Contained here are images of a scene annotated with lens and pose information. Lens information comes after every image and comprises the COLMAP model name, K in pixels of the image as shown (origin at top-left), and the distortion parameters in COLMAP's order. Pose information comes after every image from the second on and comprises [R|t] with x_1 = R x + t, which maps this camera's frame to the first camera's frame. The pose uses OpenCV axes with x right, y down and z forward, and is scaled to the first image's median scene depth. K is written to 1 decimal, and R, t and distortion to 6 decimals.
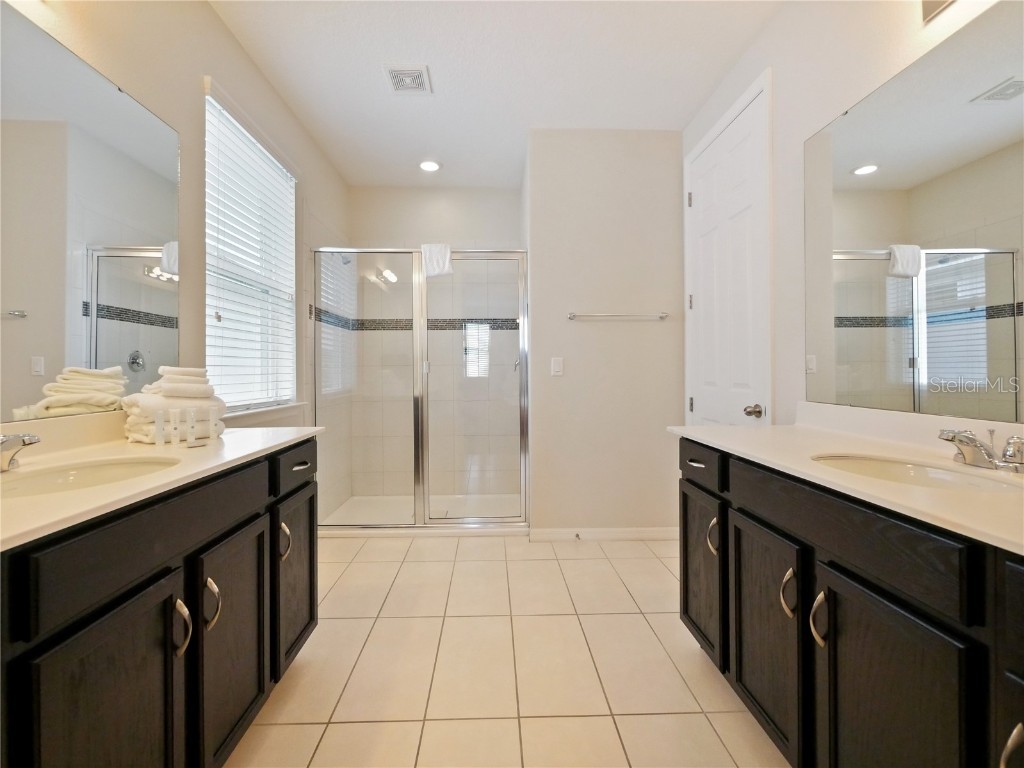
lens RADIAL K [[442.9, 0, 512.0], [0, 442.9, 384.0], [0, 0, 1]] dist [-0.001725, -0.000168]
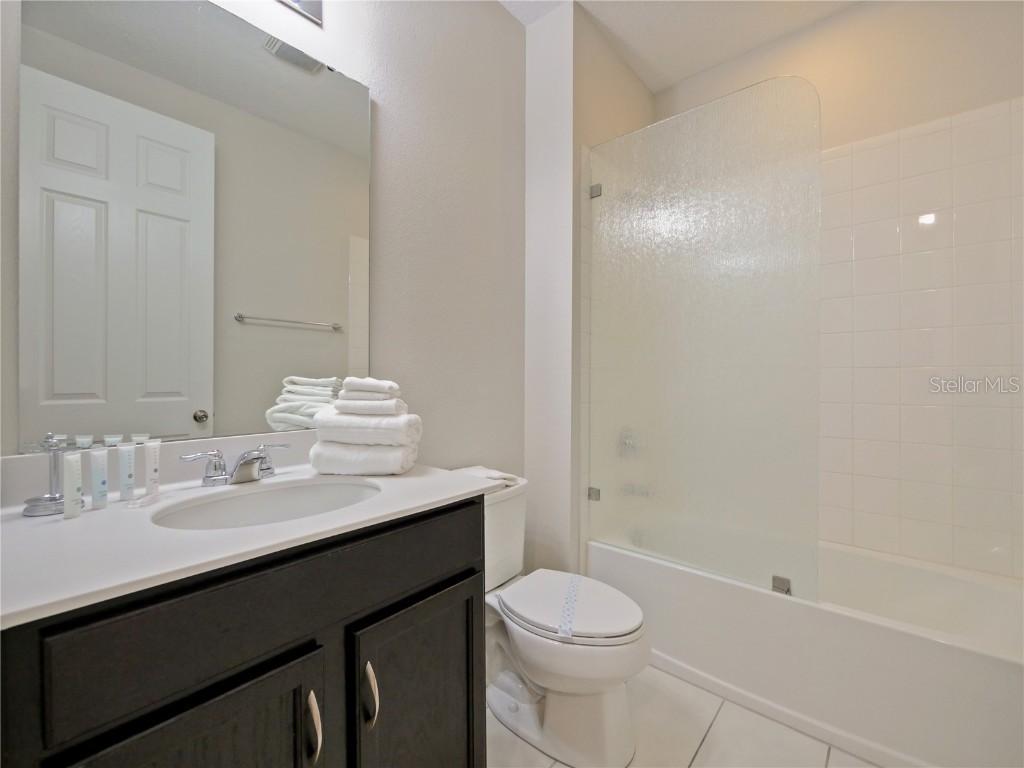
lens RADIAL K [[442.9, 0, 512.0], [0, 442.9, 384.0], [0, 0, 1]] dist [-0.001725, -0.000168]
pose [[0.729951, 0.010591, -0.683418, 0.008579], [-0.020917, 0.999758, -0.006847, -0.039606], [0.683180, 0.019293, 0.729996, 0.637798]]
